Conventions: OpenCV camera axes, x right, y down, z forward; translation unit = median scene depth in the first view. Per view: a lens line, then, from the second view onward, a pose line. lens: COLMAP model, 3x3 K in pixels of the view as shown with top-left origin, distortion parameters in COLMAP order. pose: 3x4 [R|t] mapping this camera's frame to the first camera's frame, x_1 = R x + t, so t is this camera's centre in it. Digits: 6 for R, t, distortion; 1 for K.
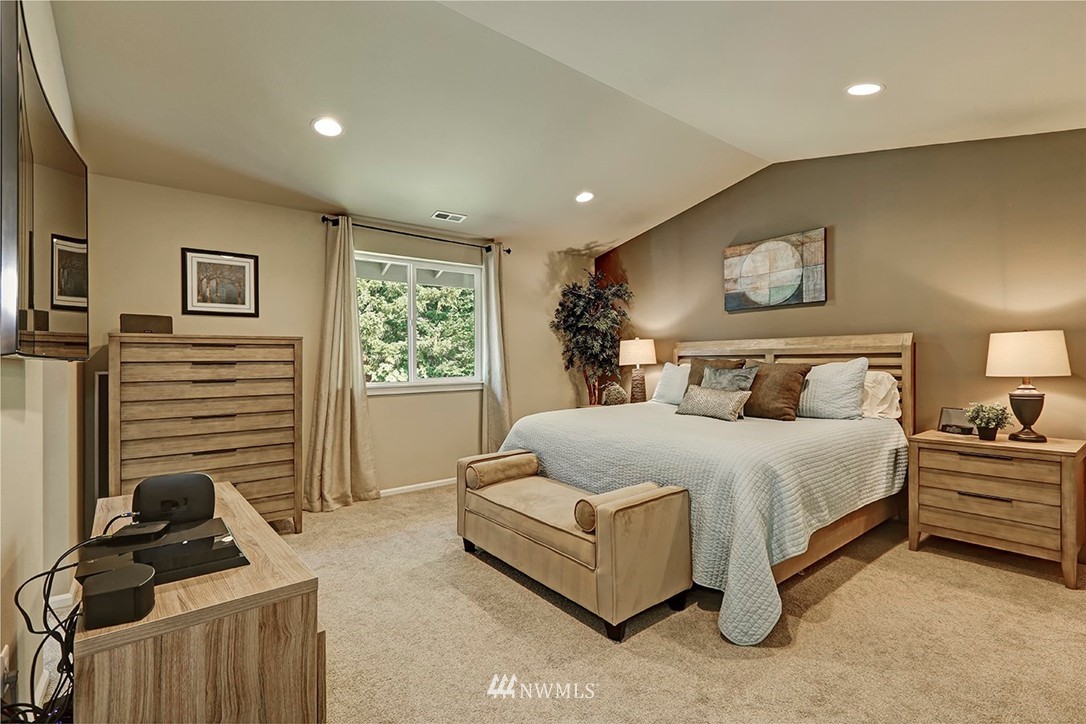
lens RADIAL K [[492.5, 0, 556.2], [0, 492.5, 360.4], [0, 0, 1]] dist [0.002407, -0.000038]
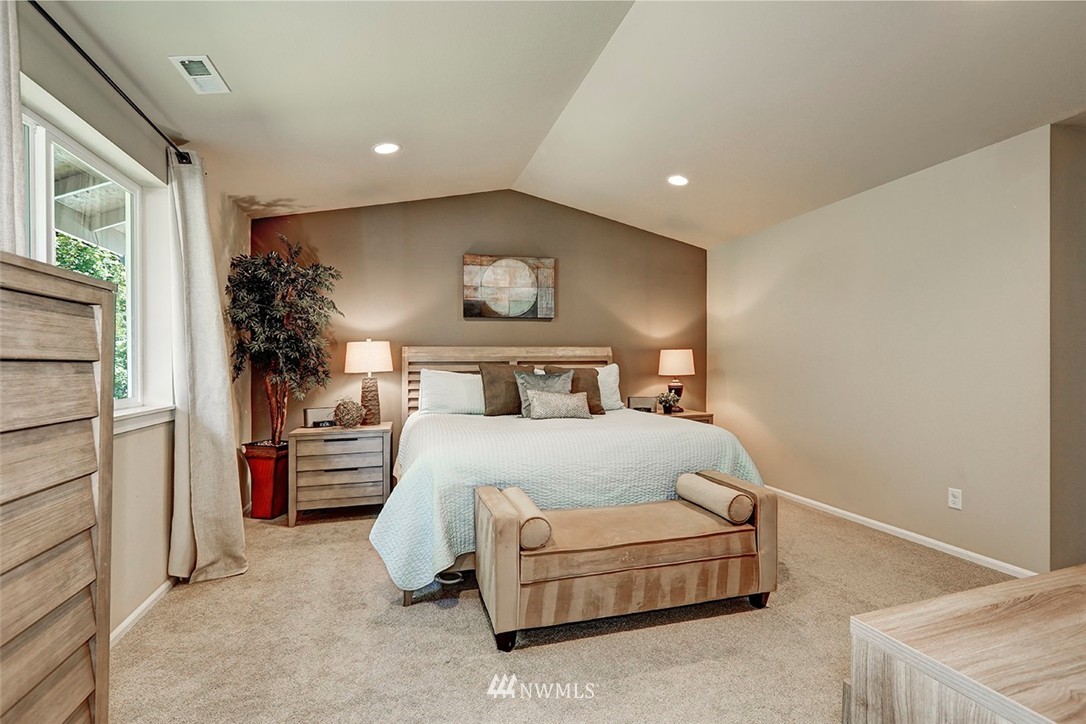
lens RADIAL K [[492.5, 0, 556.2], [0, 492.5, 360.4], [0, 0, 1]] dist [0.002407, -0.000038]
pose [[0.389677, 0.016819, 0.920798, -0.536709], [0.006977, 0.999751, -0.021214, 0.010365], [-0.920925, 0.014691, 0.389463, 0.475945]]
